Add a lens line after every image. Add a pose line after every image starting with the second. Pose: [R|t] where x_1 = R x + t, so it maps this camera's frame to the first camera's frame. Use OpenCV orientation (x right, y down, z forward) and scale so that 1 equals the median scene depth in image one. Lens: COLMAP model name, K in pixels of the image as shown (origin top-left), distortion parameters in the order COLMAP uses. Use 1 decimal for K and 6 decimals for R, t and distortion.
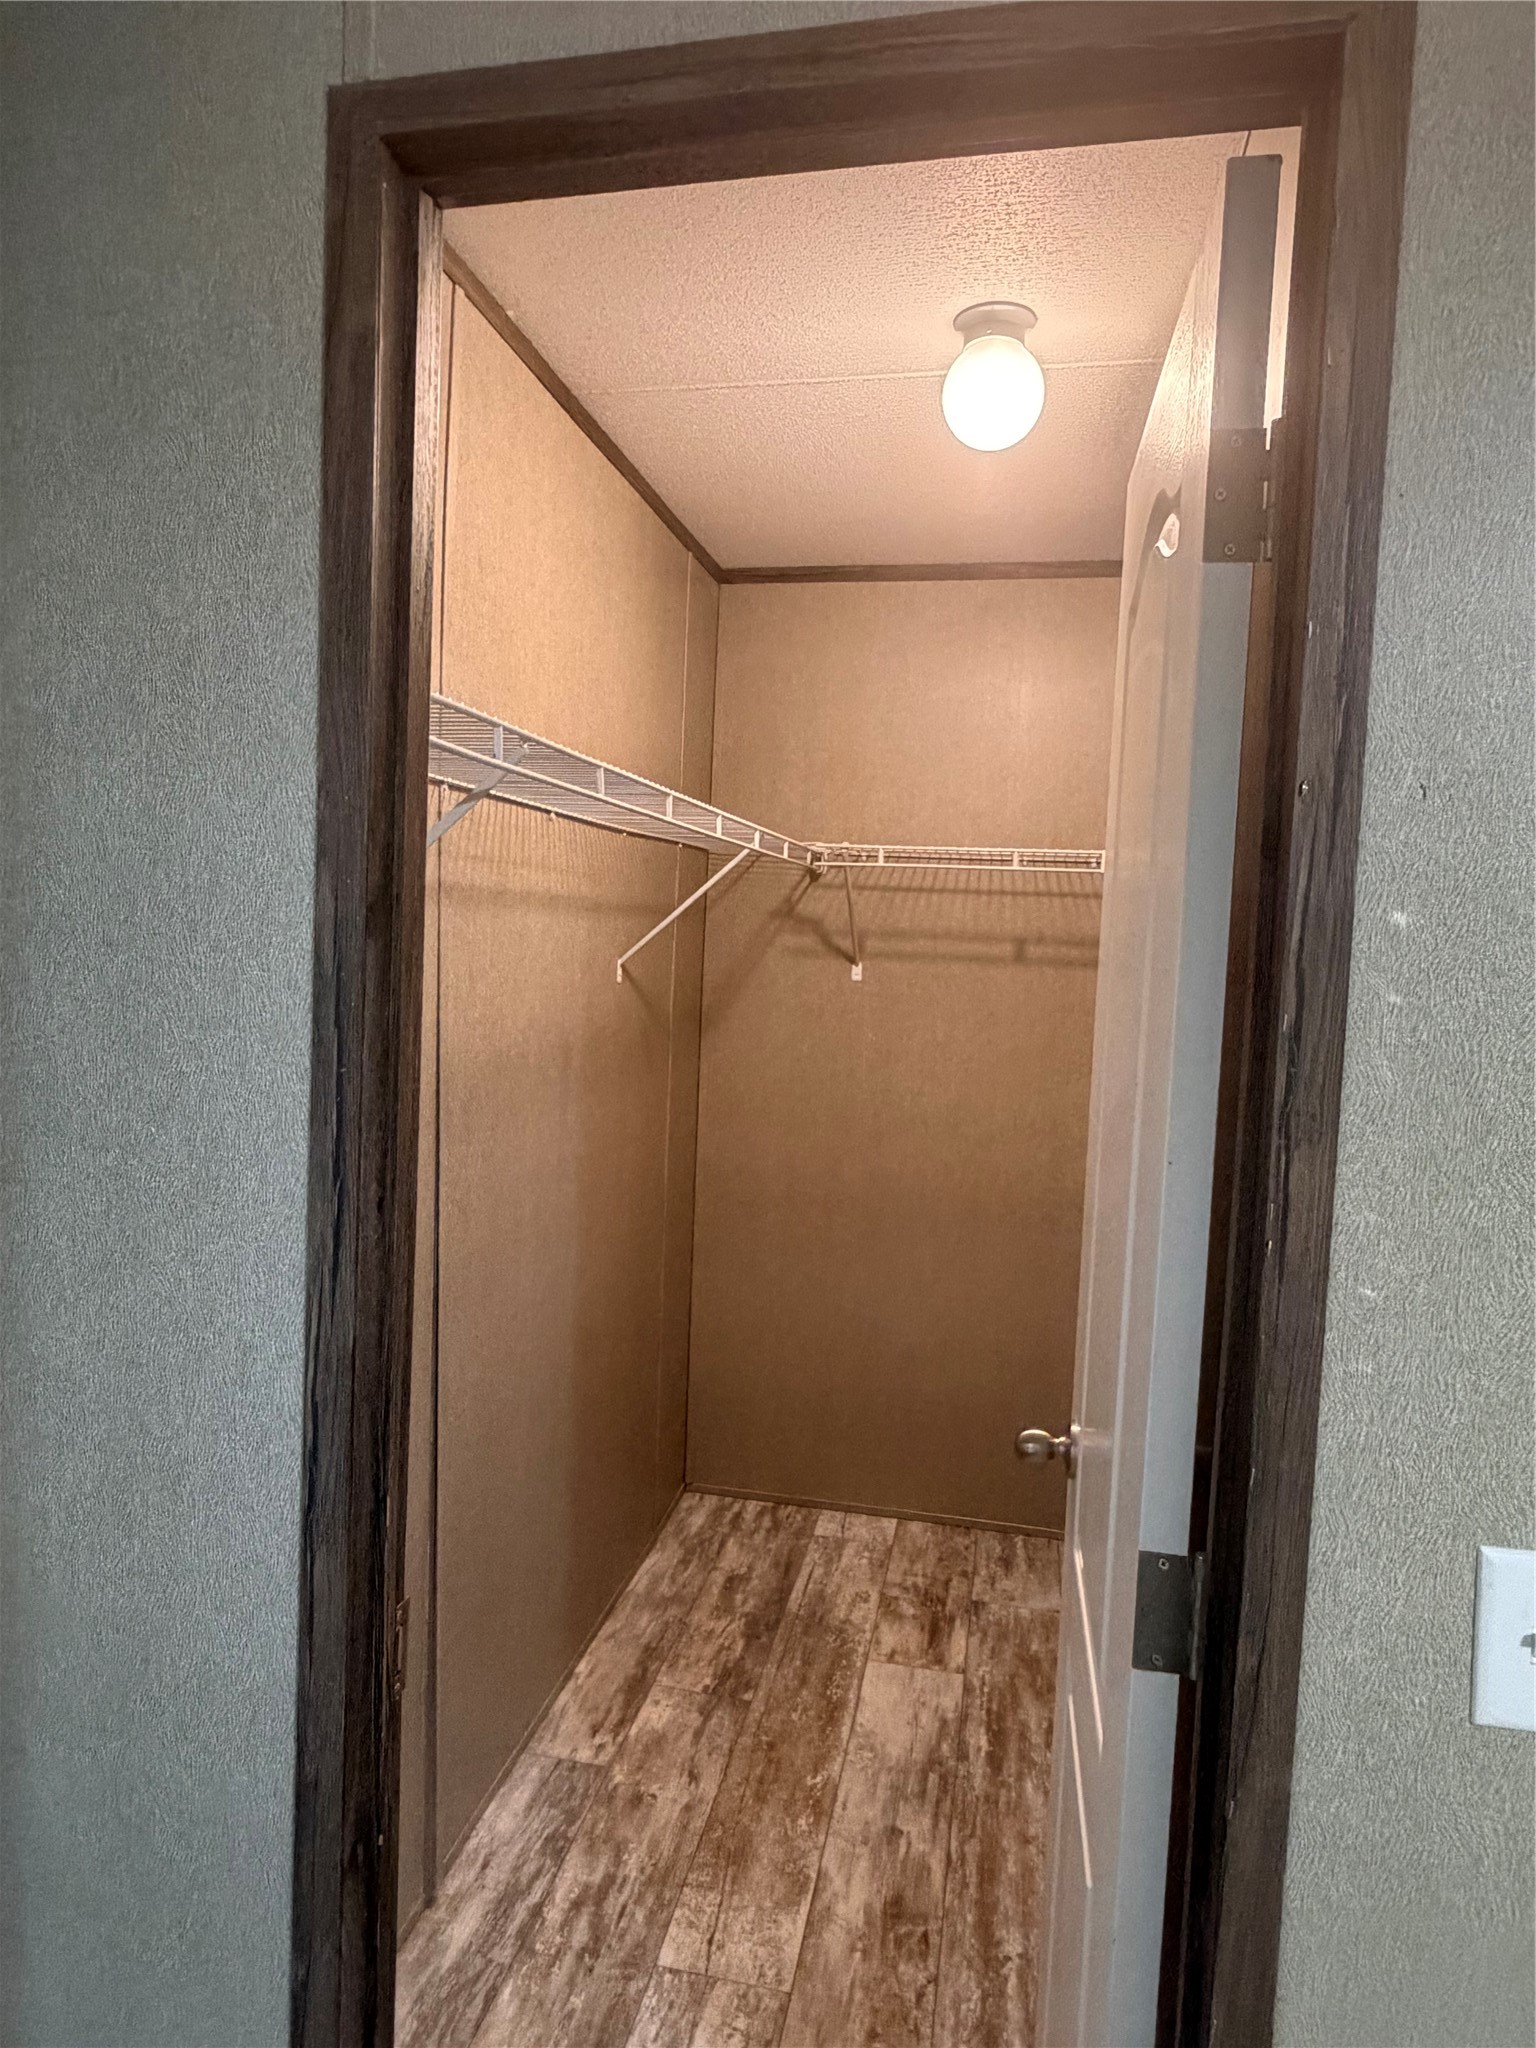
lens RADIAL K [[1271.0, 0, 773.4], [0, 1271.0, 1011.6], [0, 0, 1]] dist [-0.007364, 0.020184]
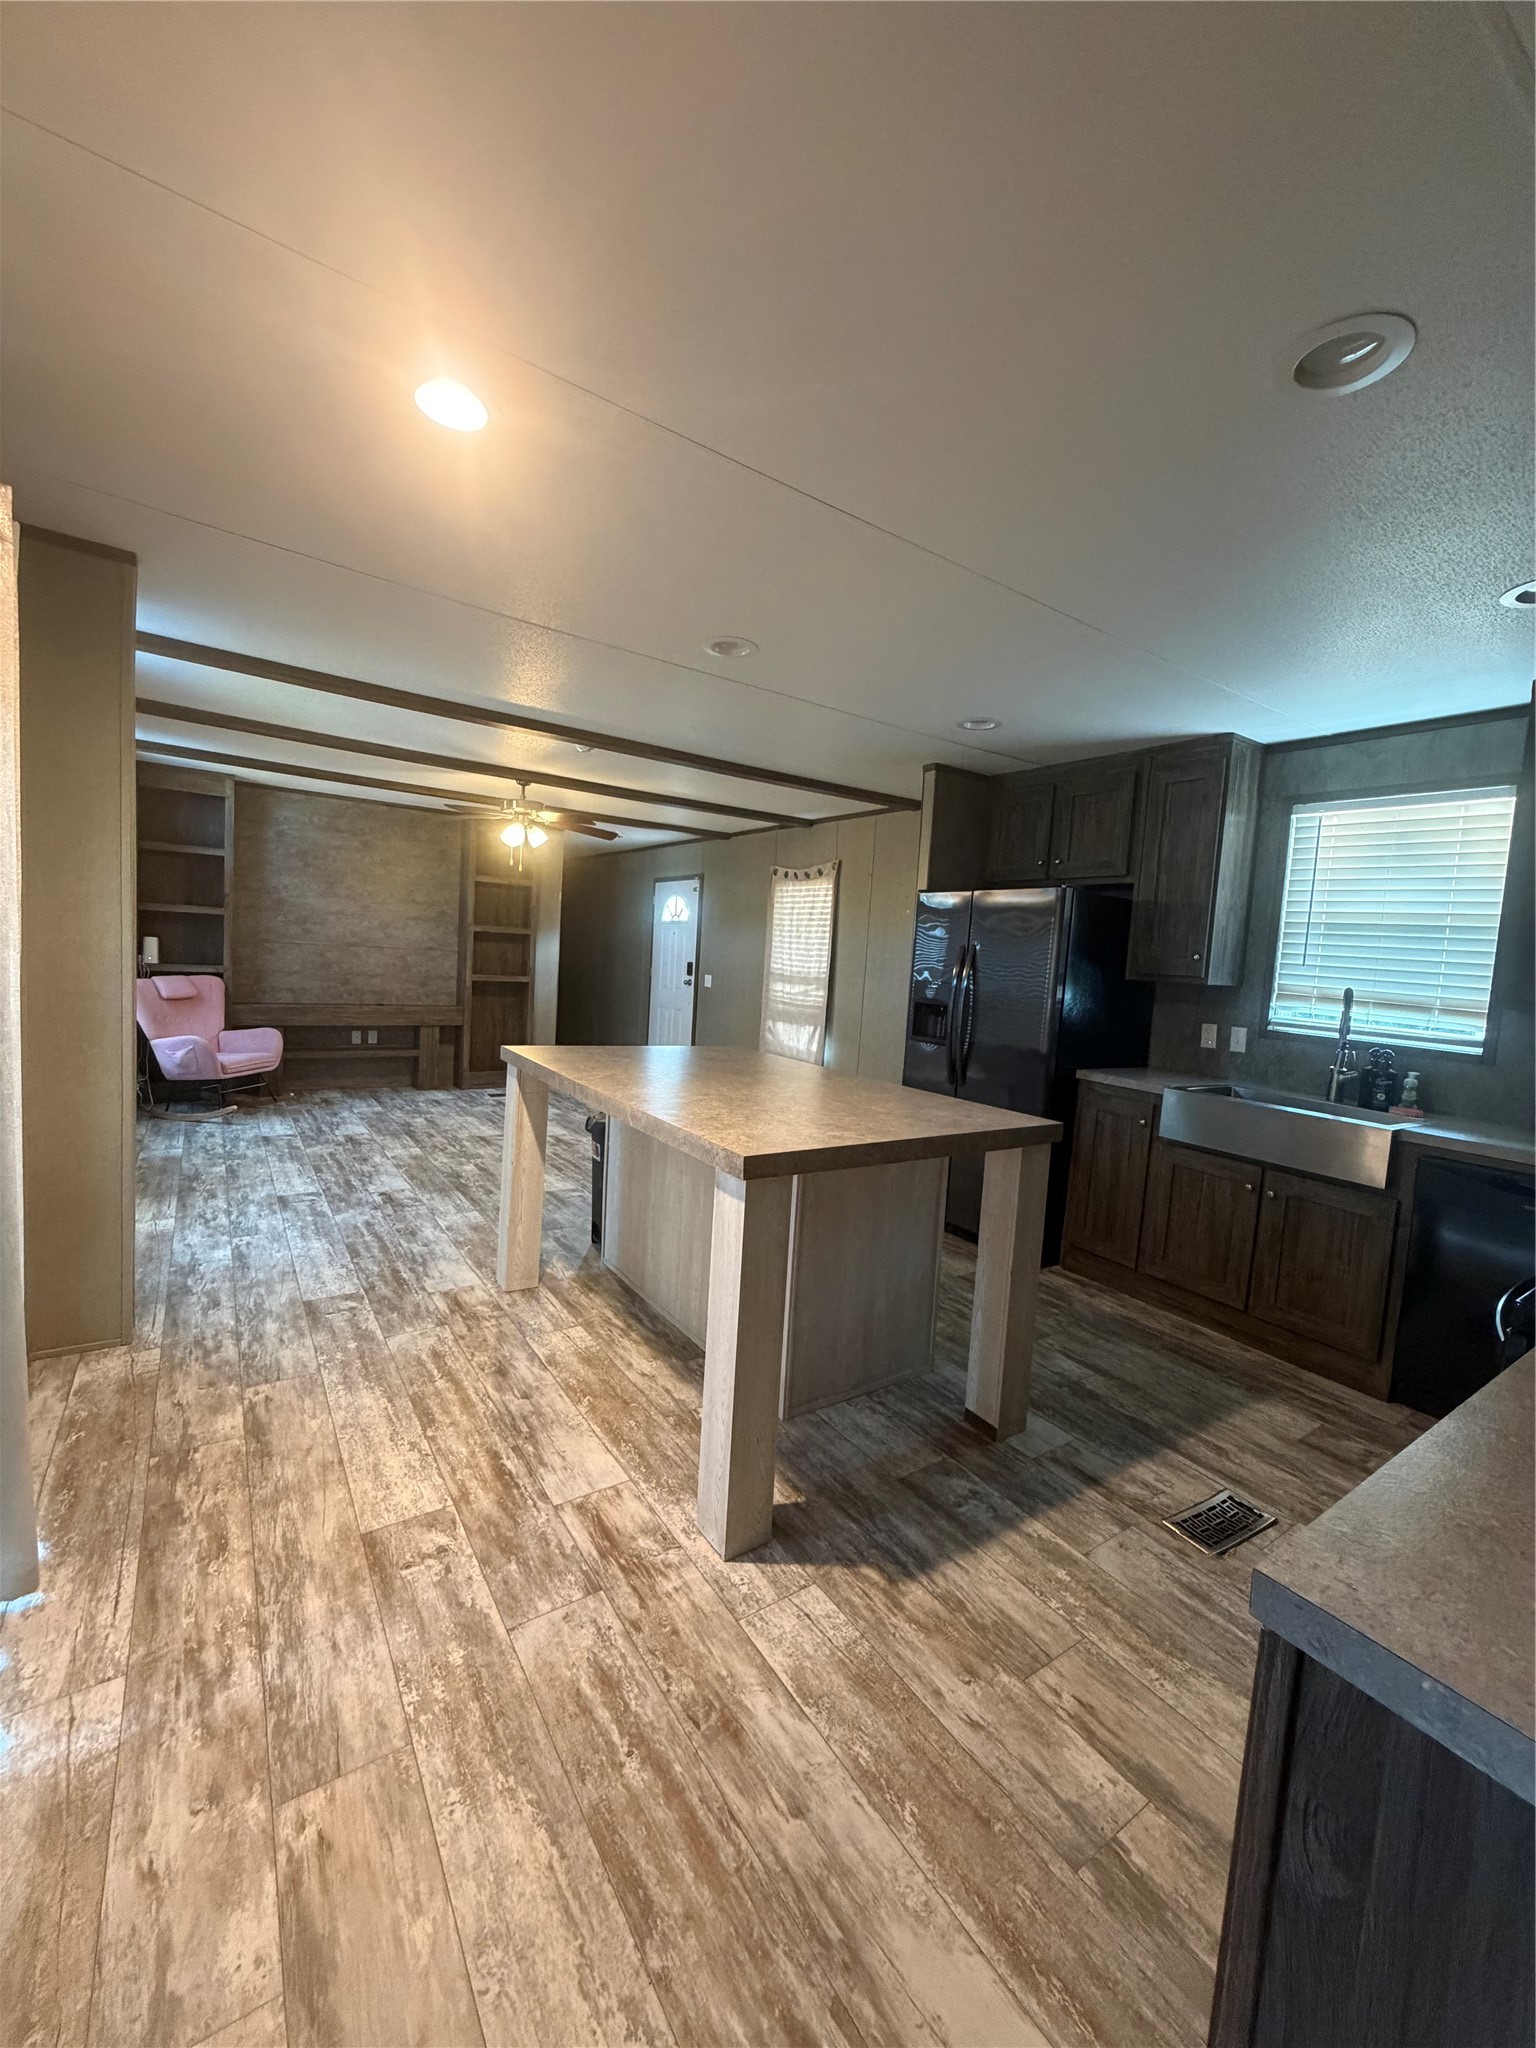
lens RADIAL K [[818.8, 0, 770.5], [0, 818.8, 1015.4], [0, 0, 1]] dist [-0.003759, 0.001386]
pose [[-0.691342, -0.024788, -0.722102, 0.660482], [-0.133627, 0.986557, 0.094068, -0.027988], [0.710063, 0.161525, -0.685361, 1.842033]]
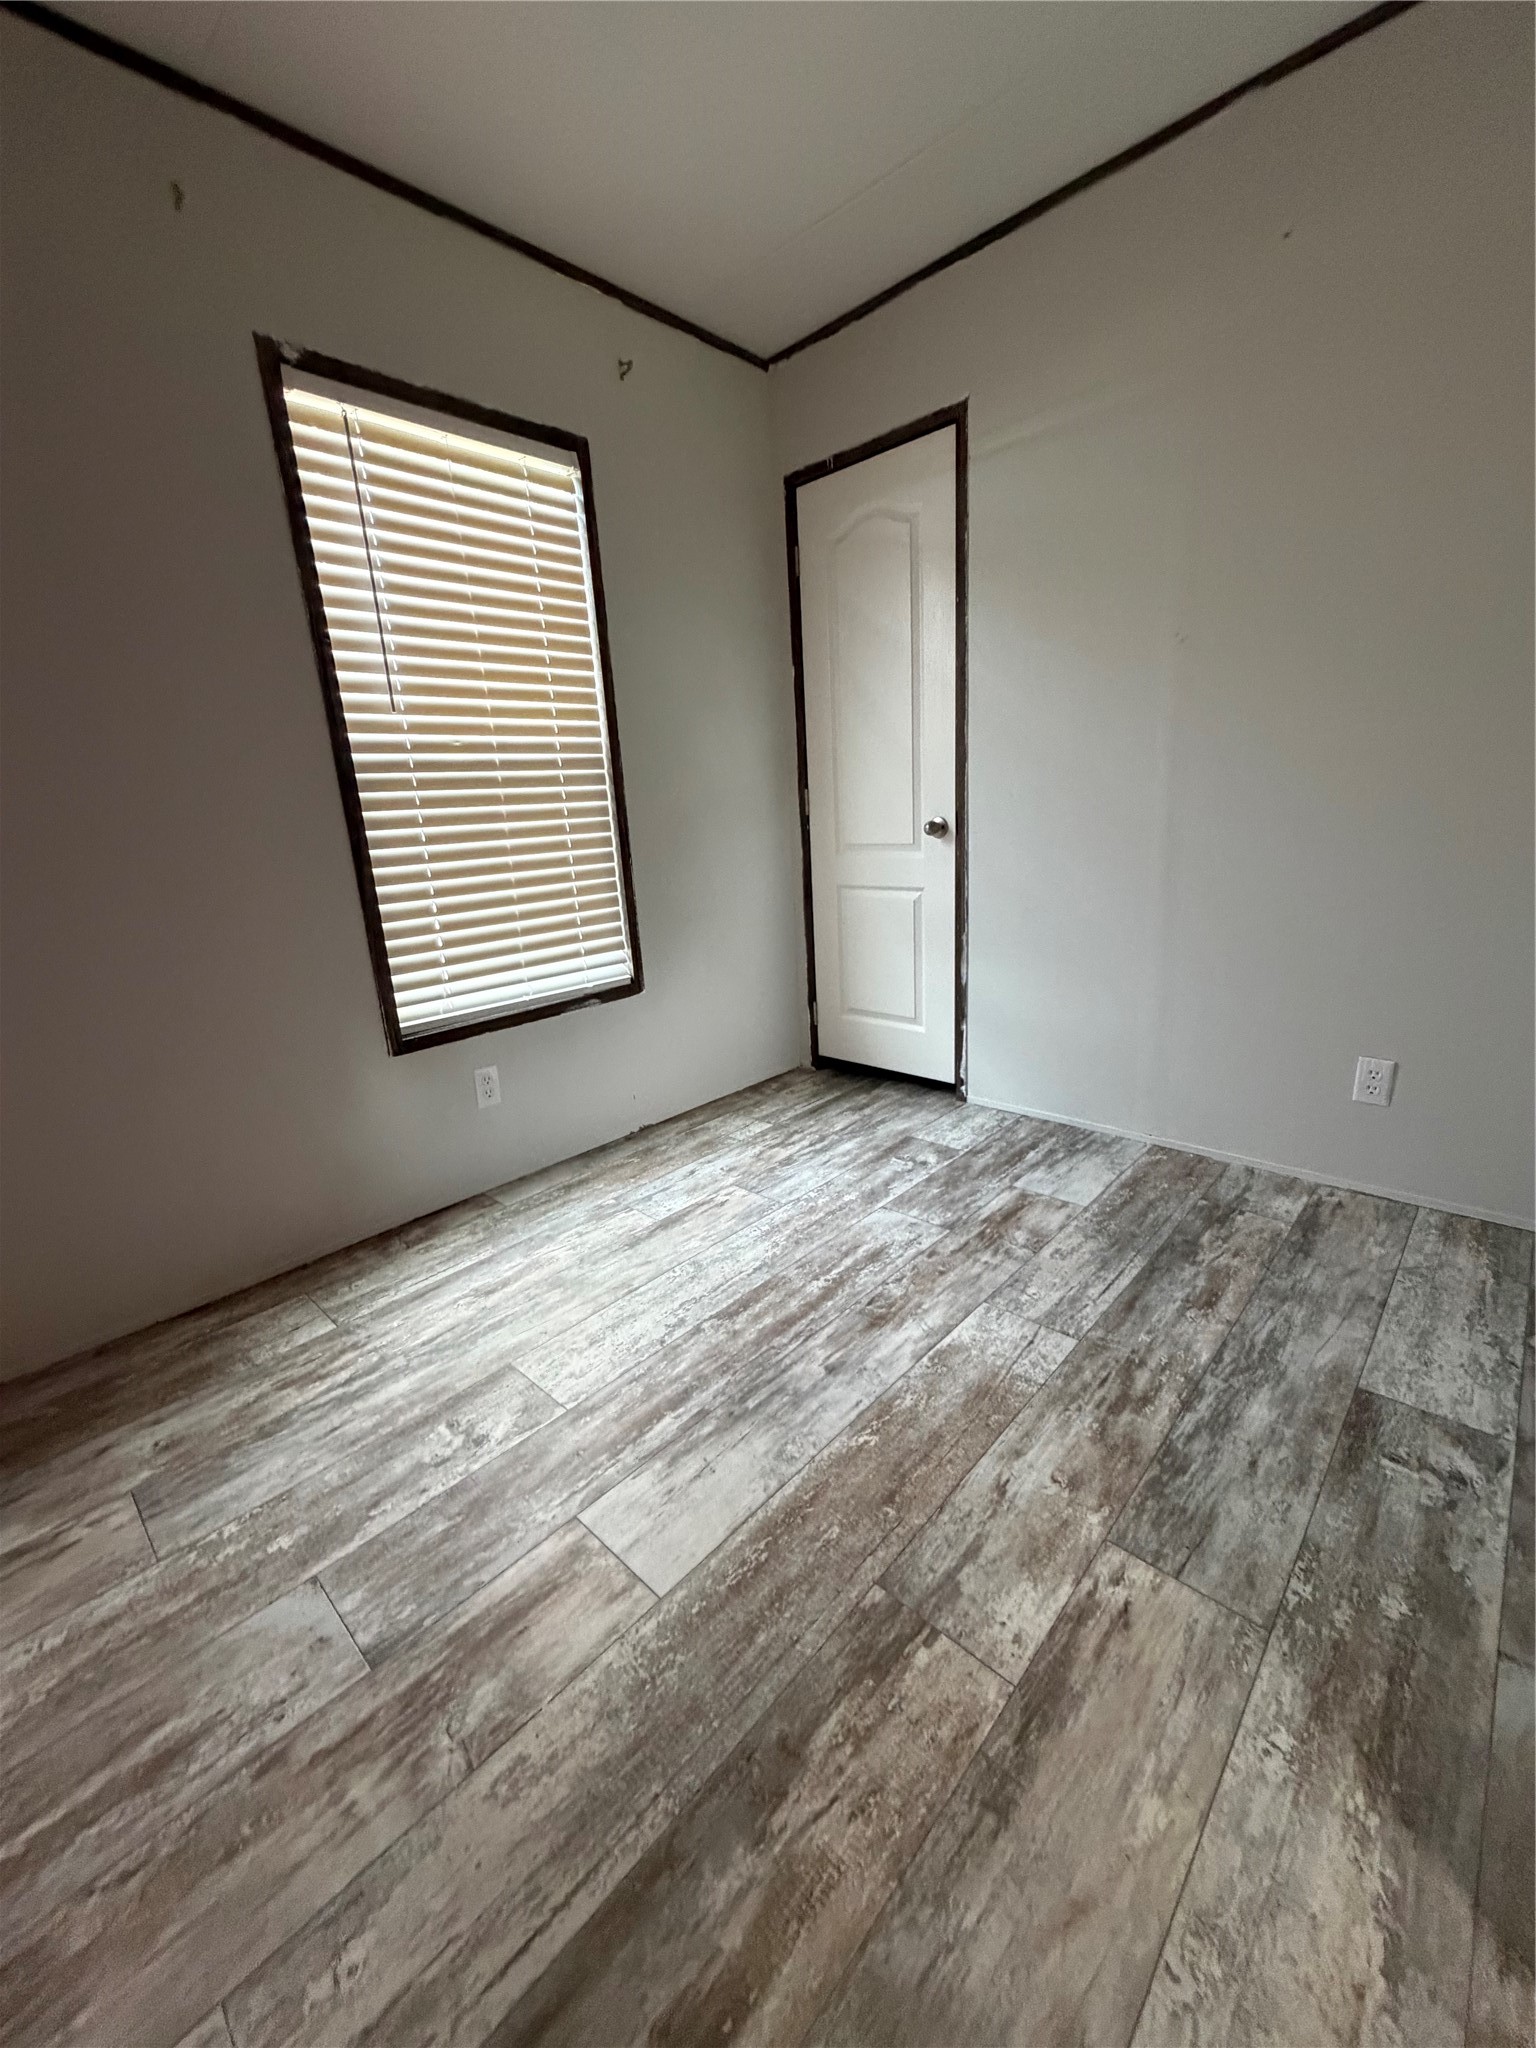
lens RADIAL K [[818.8, 0, 765.6], [0, 818.8, 1009.6], [0, 0, 1]] dist [-0.003759, 0.001386]
pose [[-0.848579, -0.117256, 0.515912, -0.174377], [0.058325, 0.948455, 0.311497, 0.123175], [-0.525844, 0.294421, -0.798000, 1.428614]]
